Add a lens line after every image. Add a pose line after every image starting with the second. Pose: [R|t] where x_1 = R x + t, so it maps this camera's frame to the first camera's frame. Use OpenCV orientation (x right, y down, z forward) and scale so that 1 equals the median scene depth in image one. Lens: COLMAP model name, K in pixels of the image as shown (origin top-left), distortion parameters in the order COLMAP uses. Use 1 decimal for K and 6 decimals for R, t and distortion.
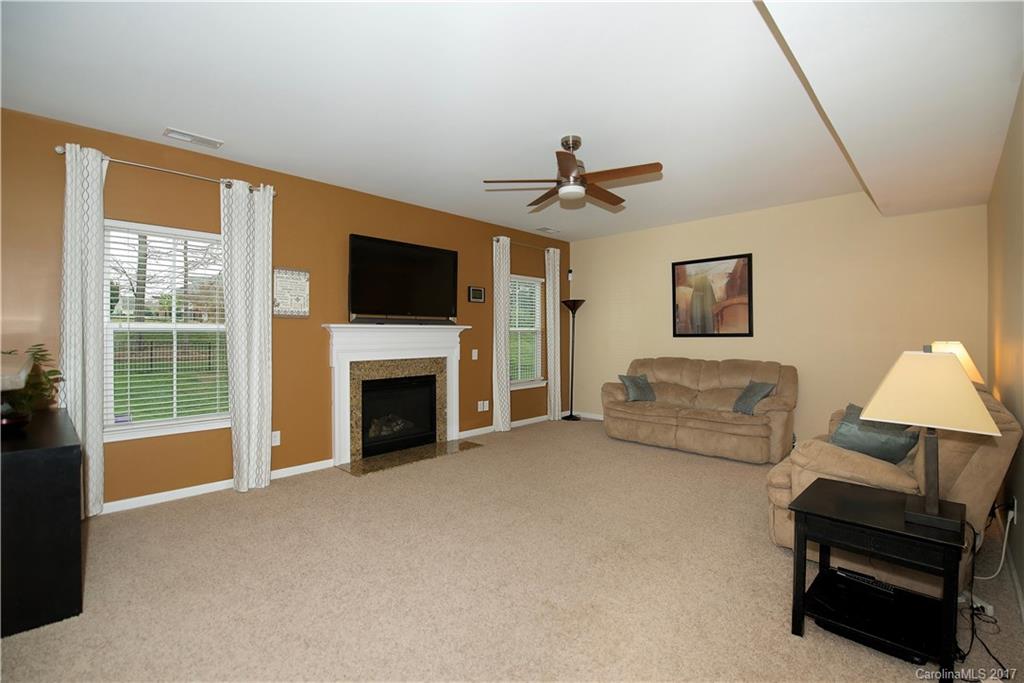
lens RADIAL K [[446.5, 0, 512.0], [0, 446.5, 341.5], [0, 0, 1]] dist [-0.000458, -0.015507]
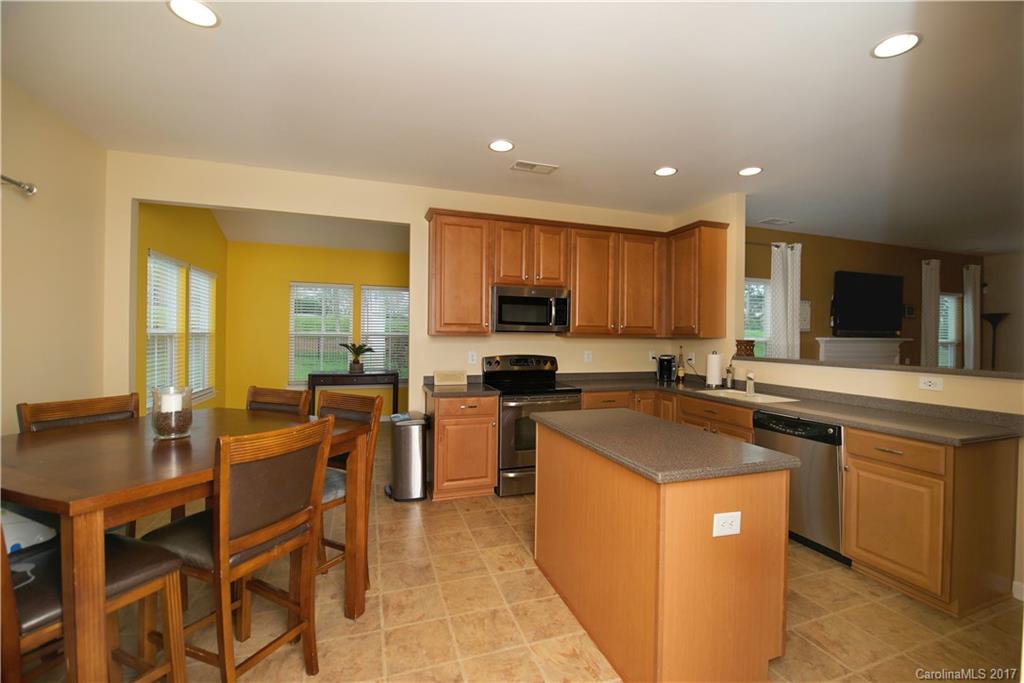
lens RADIAL K [[453.1, 0, 512.0], [0, 453.1, 341.5], [0, 0, 1]] dist [-0.034124, -0.000285]
pose [[0.888791, 0.007850, -0.458246, -0.461217], [-0.016534, 0.999752, -0.014942, 0.007737], [0.458015, 0.020857, 0.888700, -0.476677]]
